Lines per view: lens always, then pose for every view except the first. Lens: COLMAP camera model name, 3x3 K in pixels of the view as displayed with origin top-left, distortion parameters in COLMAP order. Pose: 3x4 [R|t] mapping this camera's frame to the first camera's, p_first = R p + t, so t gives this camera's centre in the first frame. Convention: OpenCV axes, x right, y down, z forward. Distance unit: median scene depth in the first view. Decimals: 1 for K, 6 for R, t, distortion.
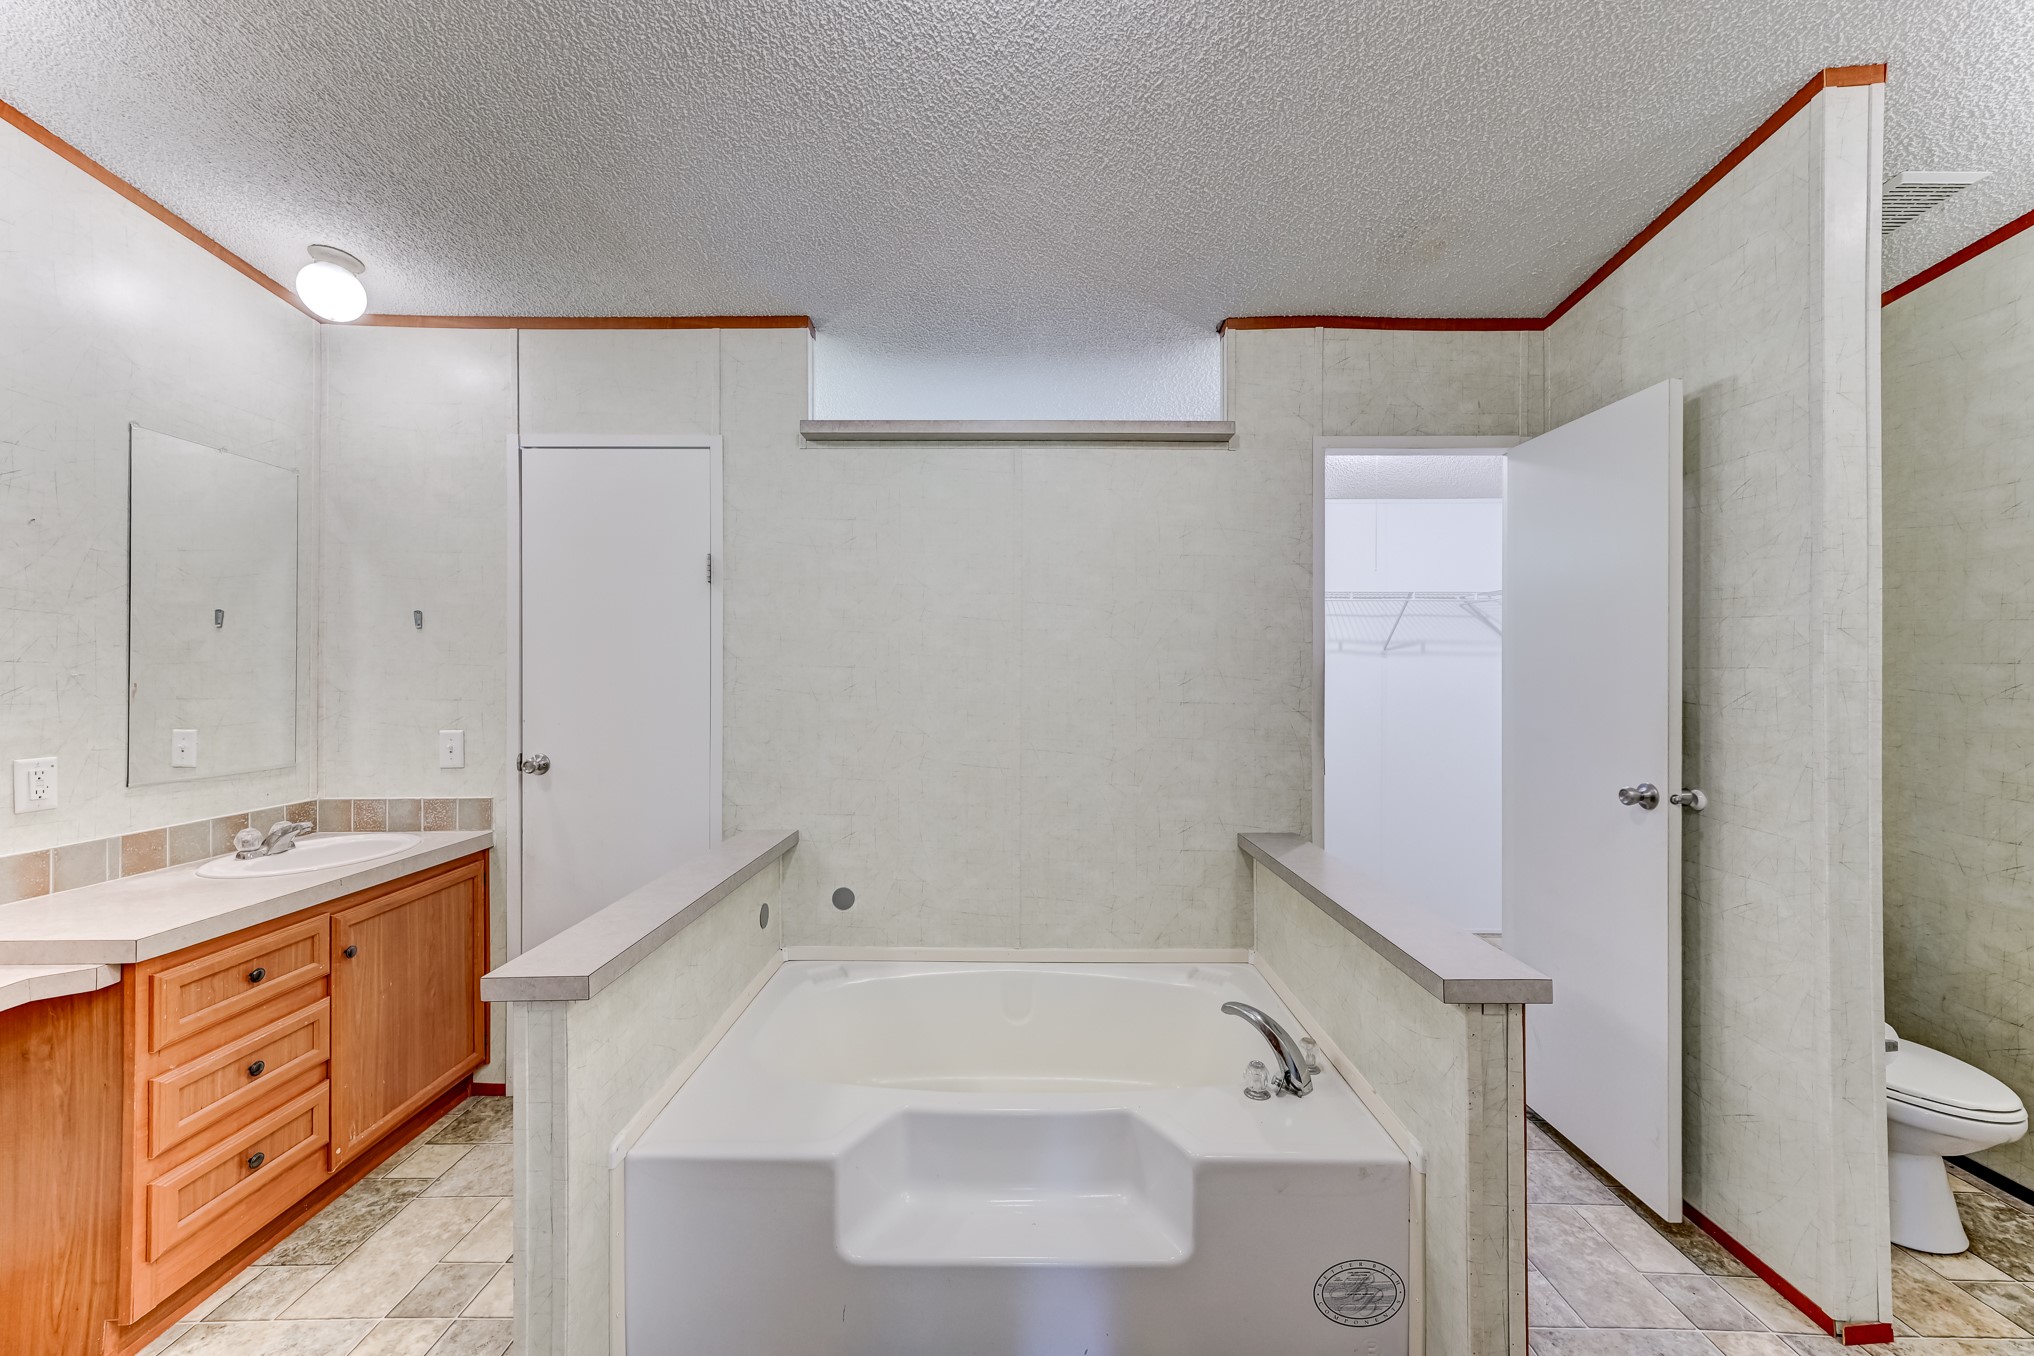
lens RADIAL K [[790.7, 0, 1020.1], [0, 790.7, 683.5], [0, 0, 1]] dist [0.008577, 0.000504]
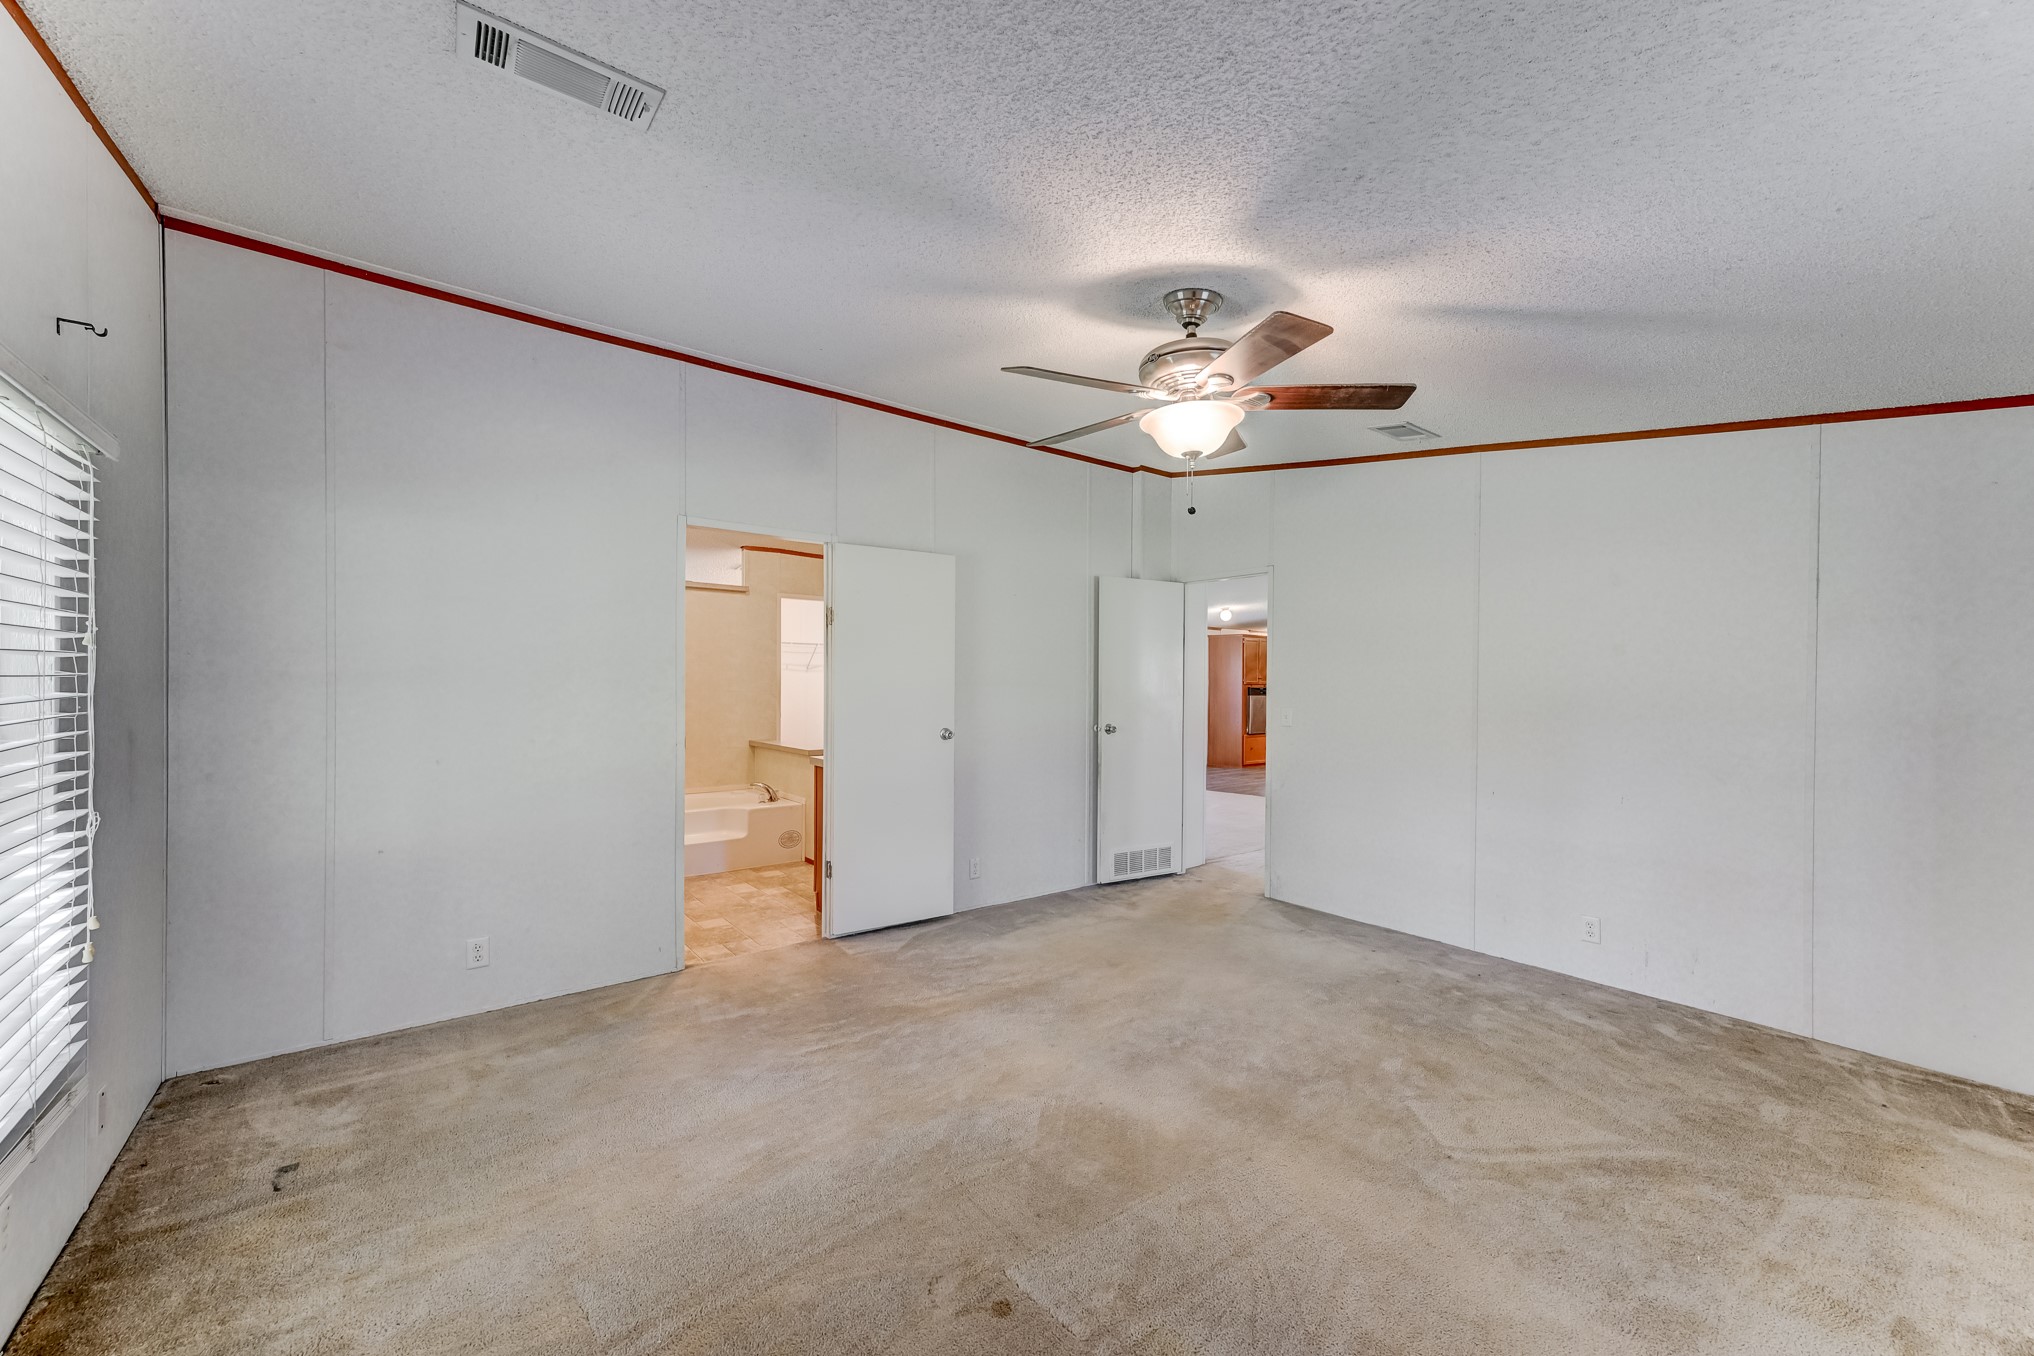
lens RADIAL K [[790.7, 0, 1020.1], [0, 790.7, 683.5], [0, 0, 1]] dist [0.008577, 0.000504]
pose [[0.790750, -0.013166, 0.611998, -0.646748], [-0.000348, 0.999759, 0.021958, -0.058863], [-0.612140, -0.017577, 0.790554, -1.697319]]
